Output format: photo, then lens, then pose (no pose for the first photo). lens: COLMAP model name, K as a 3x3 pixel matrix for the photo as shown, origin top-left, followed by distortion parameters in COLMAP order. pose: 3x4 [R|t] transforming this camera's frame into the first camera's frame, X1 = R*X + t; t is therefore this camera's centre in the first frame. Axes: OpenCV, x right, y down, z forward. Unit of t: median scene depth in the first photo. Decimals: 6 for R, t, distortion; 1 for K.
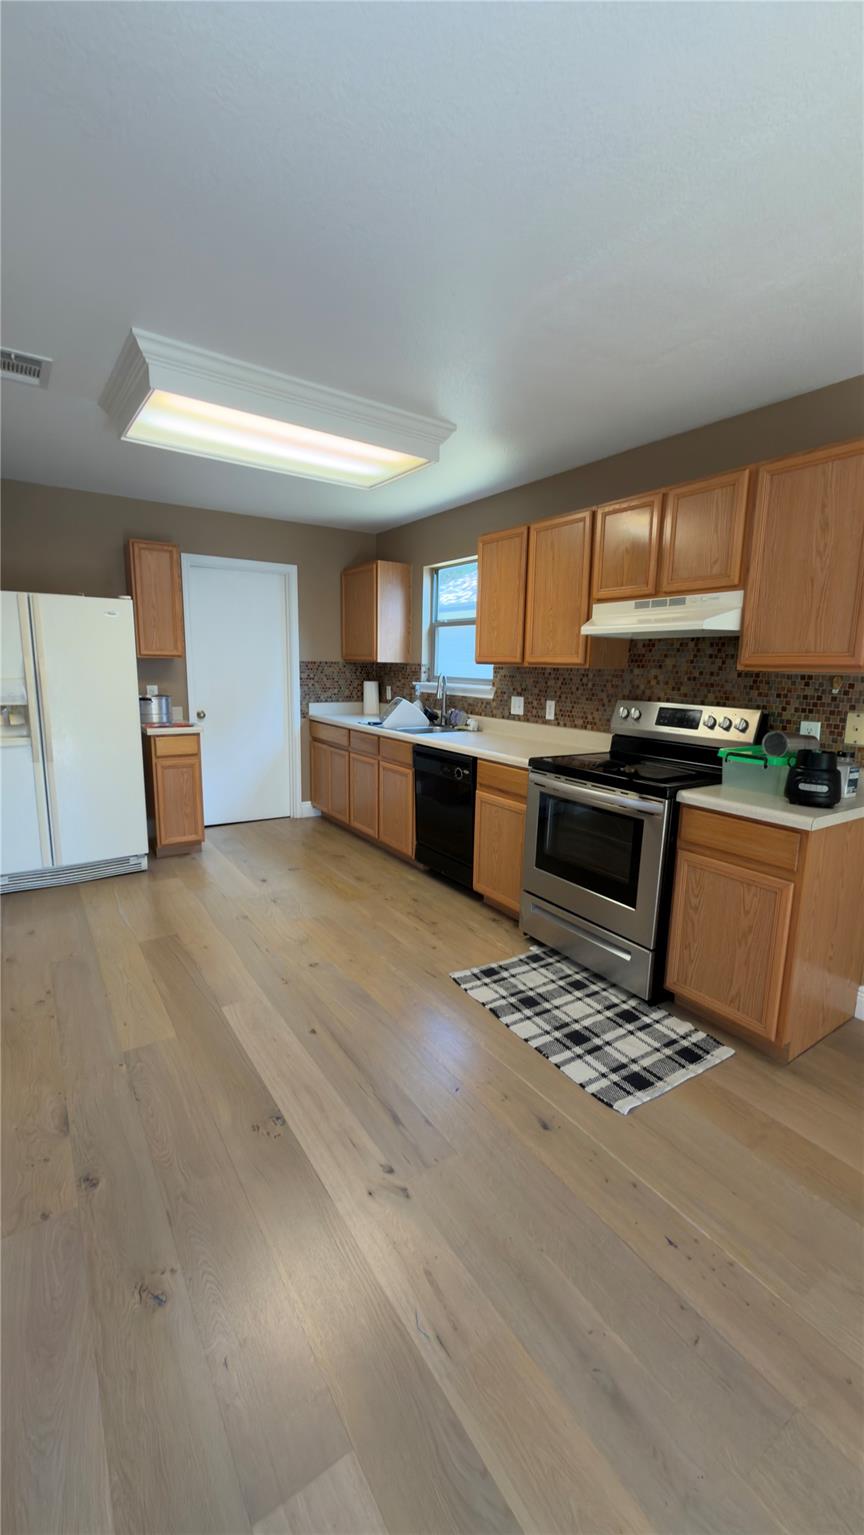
lens RADIAL K [[609.0, 0, 433.8], [0, 609.0, 773.9], [0, 0, 1]] dist [-0.007740, -0.000132]
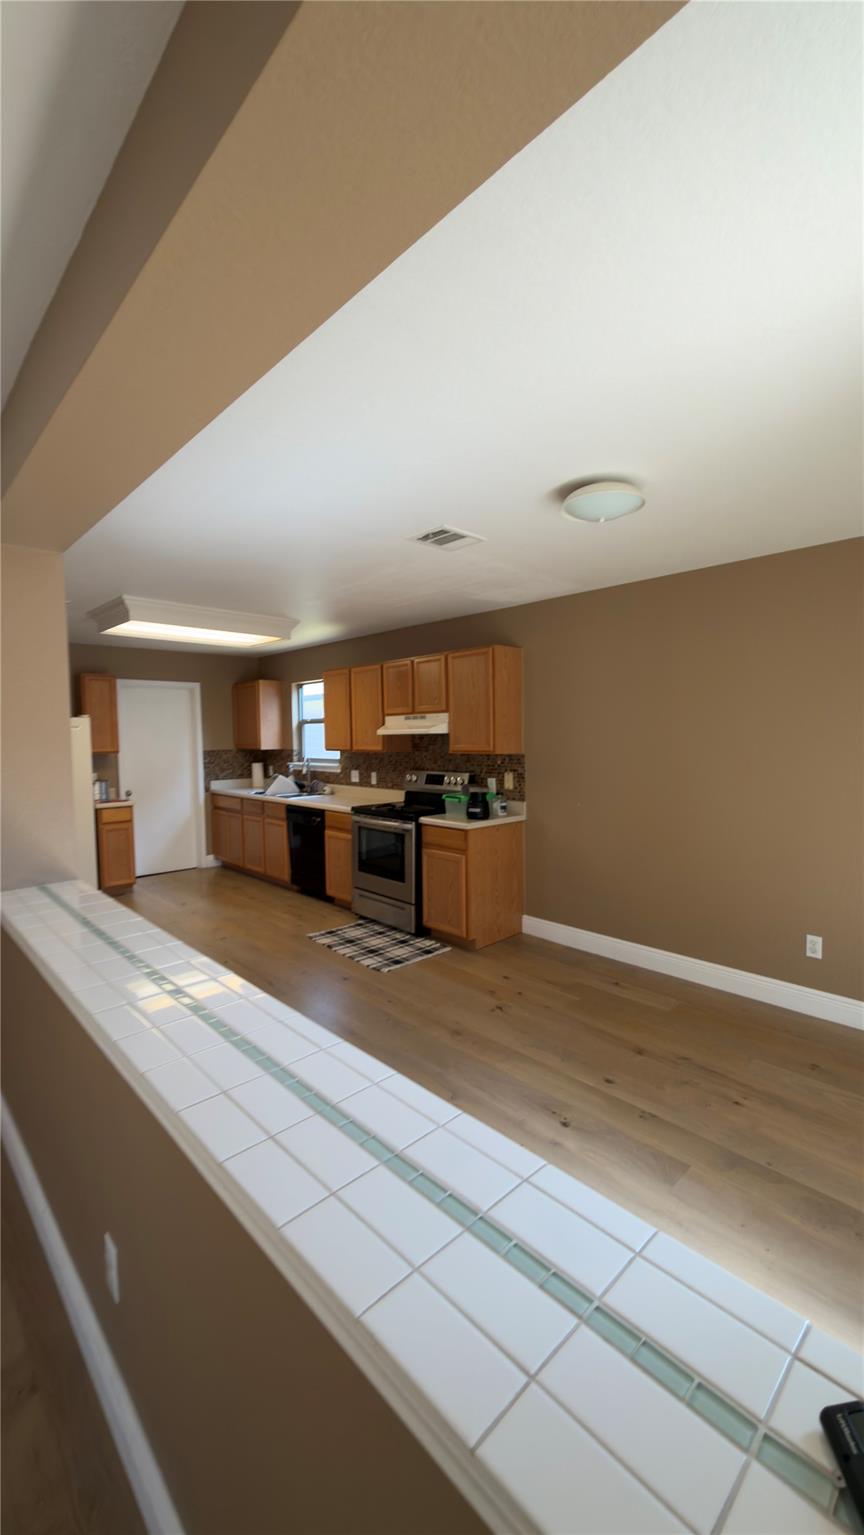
lens RADIAL K [[613.5, 0, 432.0], [0, 613.5, 767.5], [0, 0, 1]] dist [-0.024688, -0.000115]
pose [[0.985431, -0.043139, 0.164515, 0.076885], [0.063267, 0.990859, -0.119145, 0.063056], [-0.157872, 0.127817, 0.979152, -0.550925]]
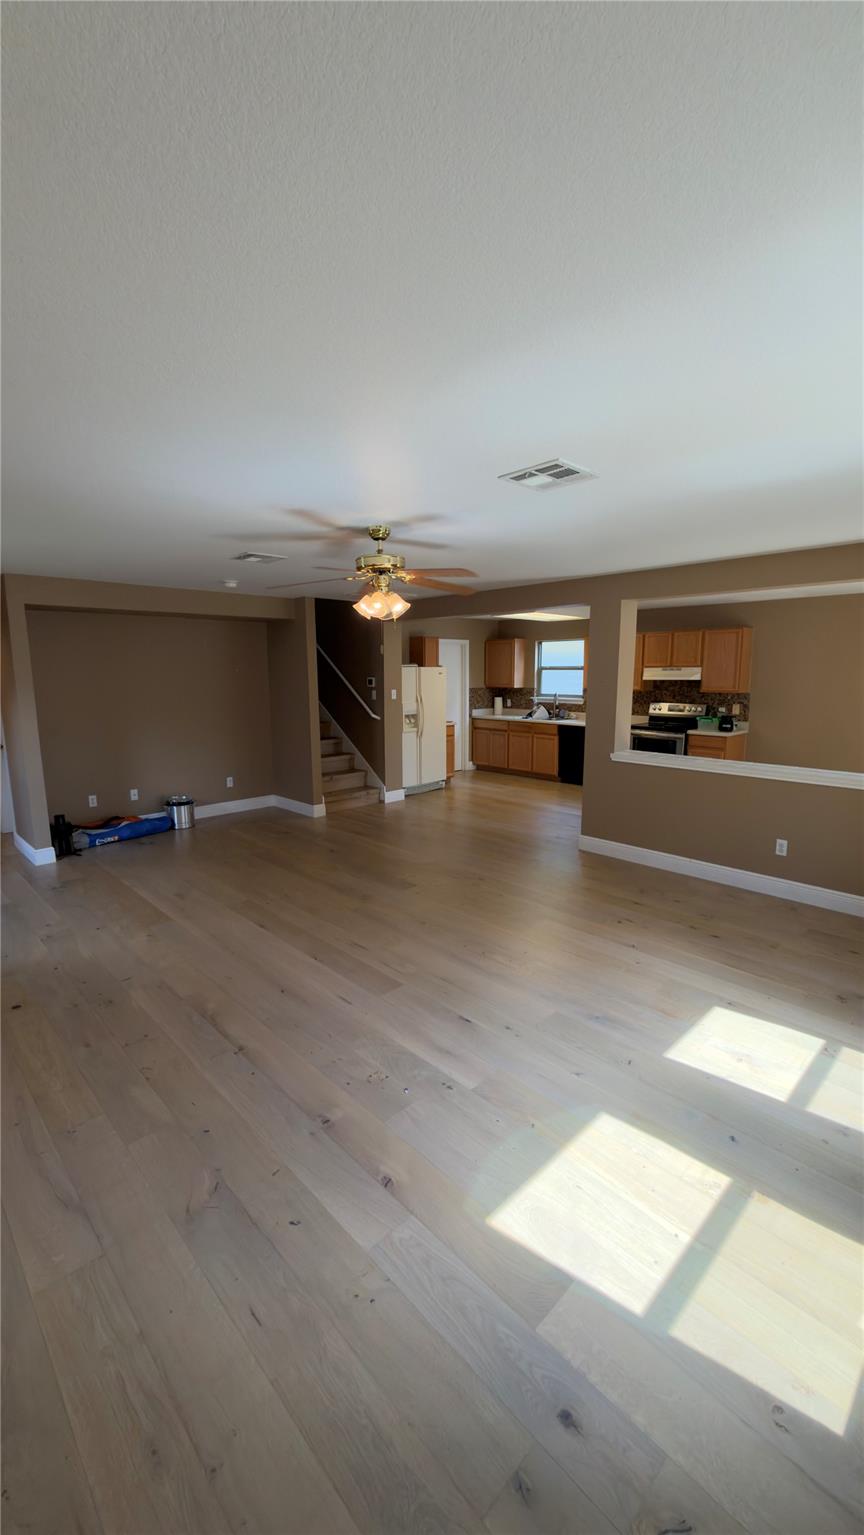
lens RADIAL K [[609.0, 0, 433.8], [0, 609.0, 773.9], [0, 0, 1]] dist [-0.007740, -0.000132]
pose [[0.984044, -0.056542, 0.168702, -0.883653], [0.057781, 0.998326, -0.002445, 0.112600], [-0.168281, 0.012154, 0.985664, -1.167122]]
